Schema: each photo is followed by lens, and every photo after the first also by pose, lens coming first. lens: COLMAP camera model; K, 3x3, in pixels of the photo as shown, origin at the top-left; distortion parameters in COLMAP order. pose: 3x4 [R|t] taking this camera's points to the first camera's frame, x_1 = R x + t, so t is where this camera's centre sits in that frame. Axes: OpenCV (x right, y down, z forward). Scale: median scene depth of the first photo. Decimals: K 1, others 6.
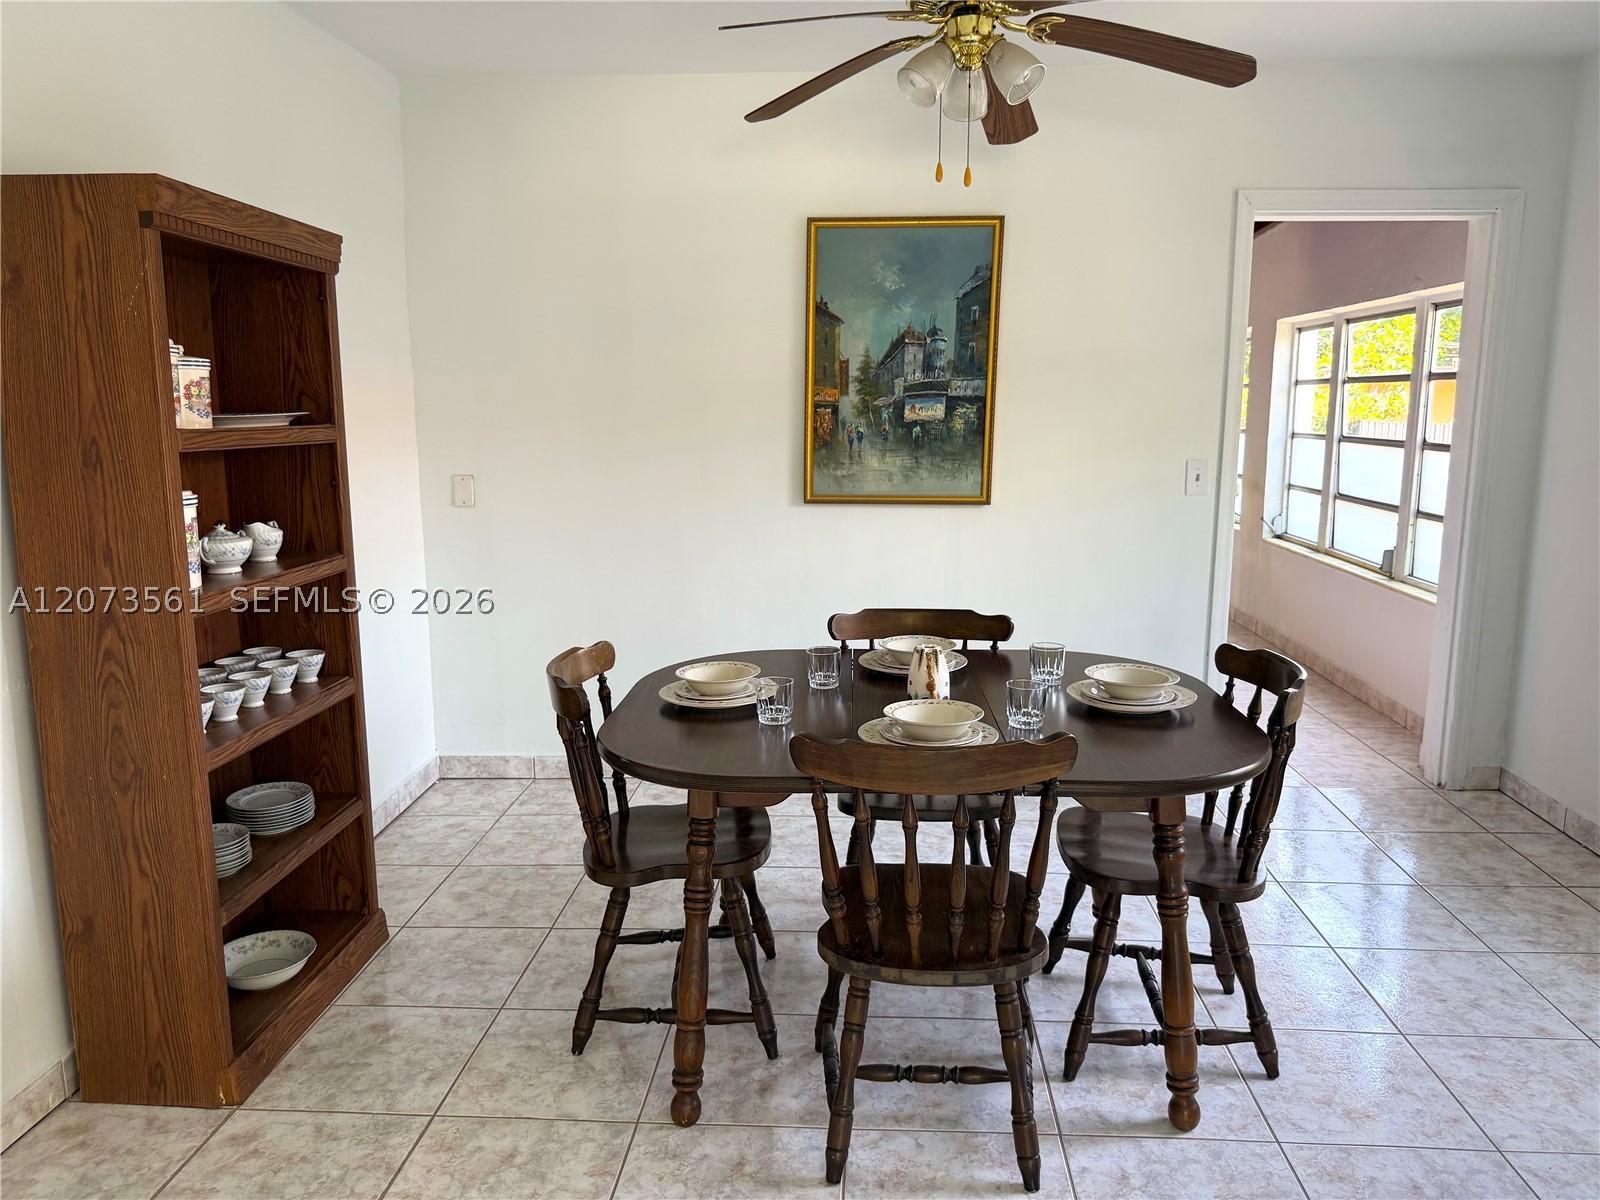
lens RADIAL K [[1124.4, 0, 799.8], [0, 1124.4, 612.2], [0, 0, 1]] dist [0.023170, -0.009262]
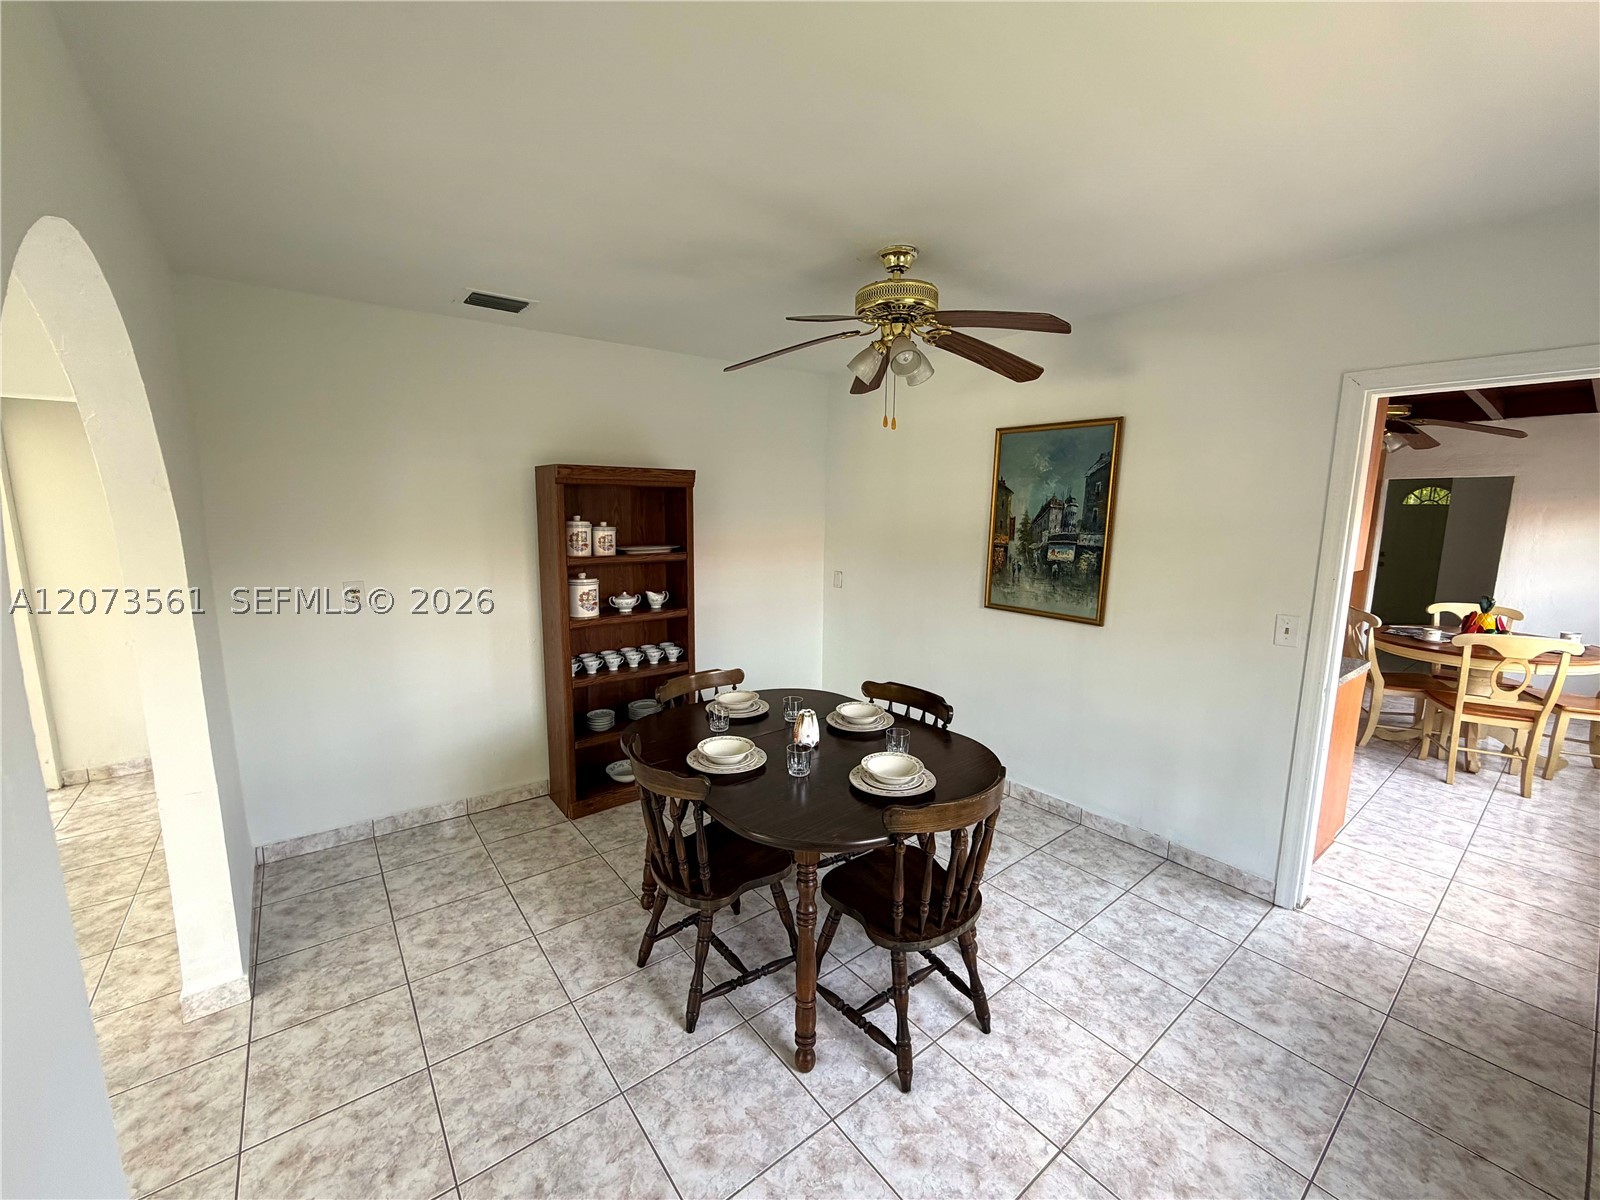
lens RADIAL K [[640.5, 0, 808.2], [0, 640.5, 602.2], [0, 0, 1]] dist [-0.000262, 0.000234]
pose [[0.661981, 0.123925, -0.739205, 0.509018], [-0.138679, 0.989460, 0.041687, -0.108765], [0.736580, 0.074916, 0.672189, 0.223914]]
